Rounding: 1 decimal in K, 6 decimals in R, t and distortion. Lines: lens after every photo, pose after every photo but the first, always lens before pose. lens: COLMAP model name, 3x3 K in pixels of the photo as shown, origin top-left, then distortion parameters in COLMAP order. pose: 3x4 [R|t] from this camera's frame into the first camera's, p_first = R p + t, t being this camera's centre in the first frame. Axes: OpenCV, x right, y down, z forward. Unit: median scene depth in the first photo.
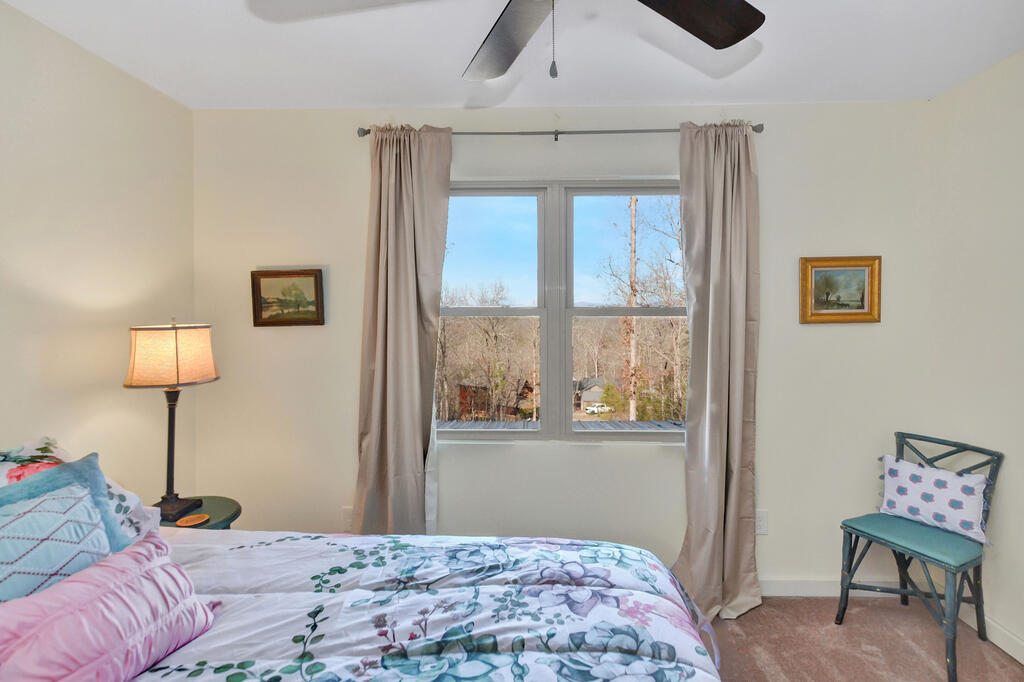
lens RADIAL K [[512.6, 0, 499.2], [0, 512.6, 317.6], [0, 0, 1]] dist [-0.001268, -0.000033]
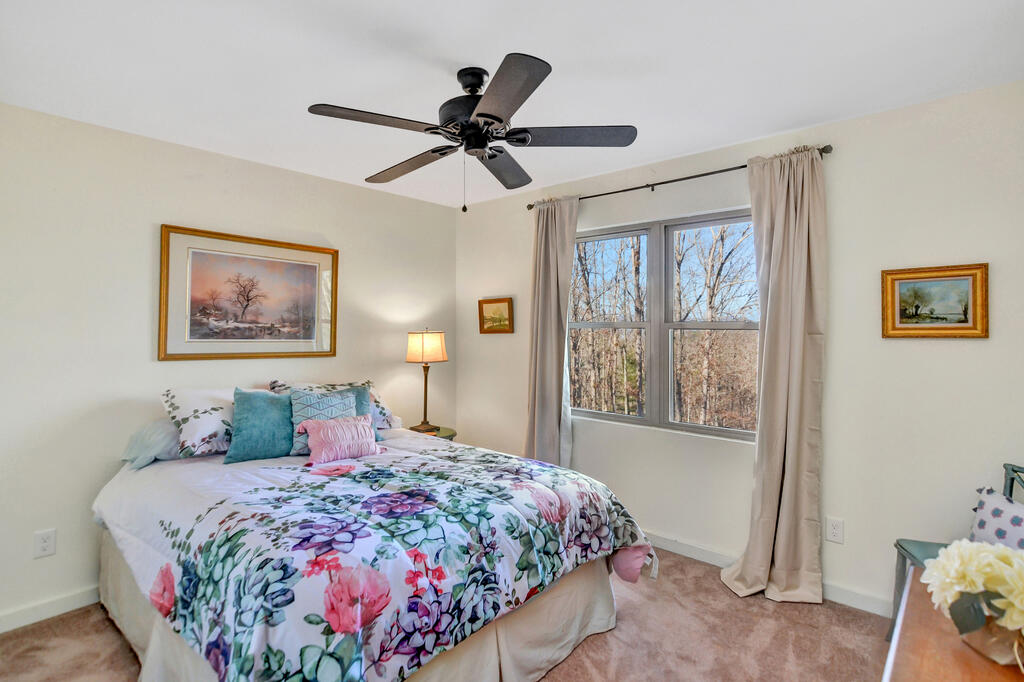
lens RADIAL K [[512.6, 0, 513.6], [0, 512.6, 335.8], [0, 0, 1]] dist [-0.001268, -0.000033]
pose [[0.770823, 0.015612, -0.636858, 0.671051], [-0.014843, 0.999868, 0.006546, 0.012014], [0.636876, 0.004407, 0.770954, -0.205466]]
